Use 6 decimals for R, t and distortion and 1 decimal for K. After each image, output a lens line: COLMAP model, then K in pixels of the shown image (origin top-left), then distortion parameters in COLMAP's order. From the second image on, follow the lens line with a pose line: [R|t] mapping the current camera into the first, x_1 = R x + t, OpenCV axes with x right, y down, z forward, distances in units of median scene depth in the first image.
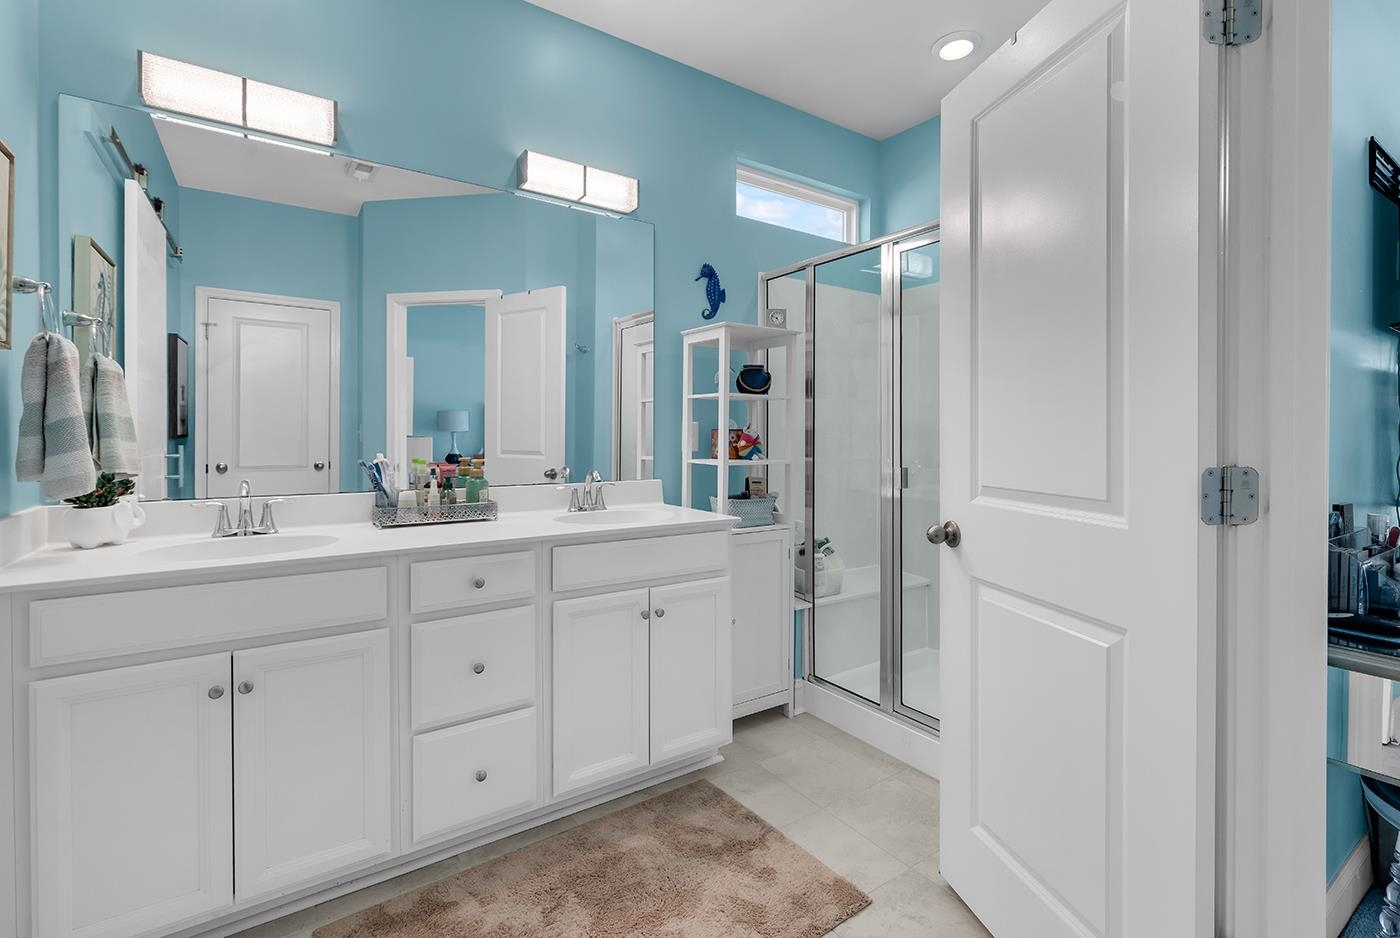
lens RADIAL K [[635.9, 0, 700.0], [0, 635.9, 456.1], [0, 0, 1]] dist [-0.001370, 0.000330]
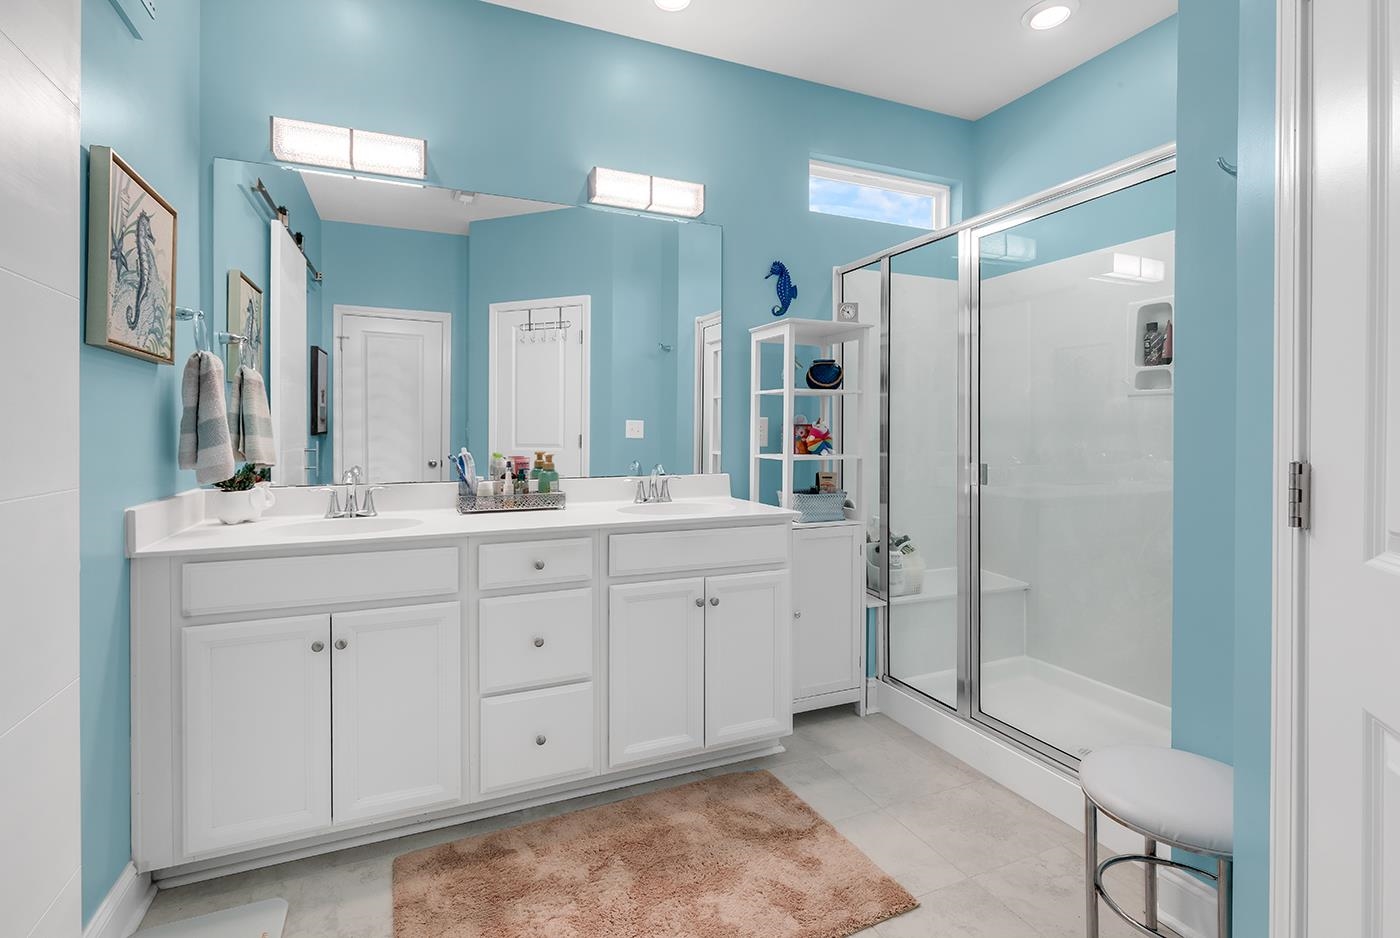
lens RADIAL K [[644.0, 0, 709.1], [0, 644.0, 450.8], [0, 0, 1]] dist [-0.000364, -0.000877]
pose [[0.981636, 0.001289, -0.190760, 0.140003], [-0.001689, 0.999997, -0.001932, 0.002638], [0.190757, 0.002219, 0.981635, -0.037984]]
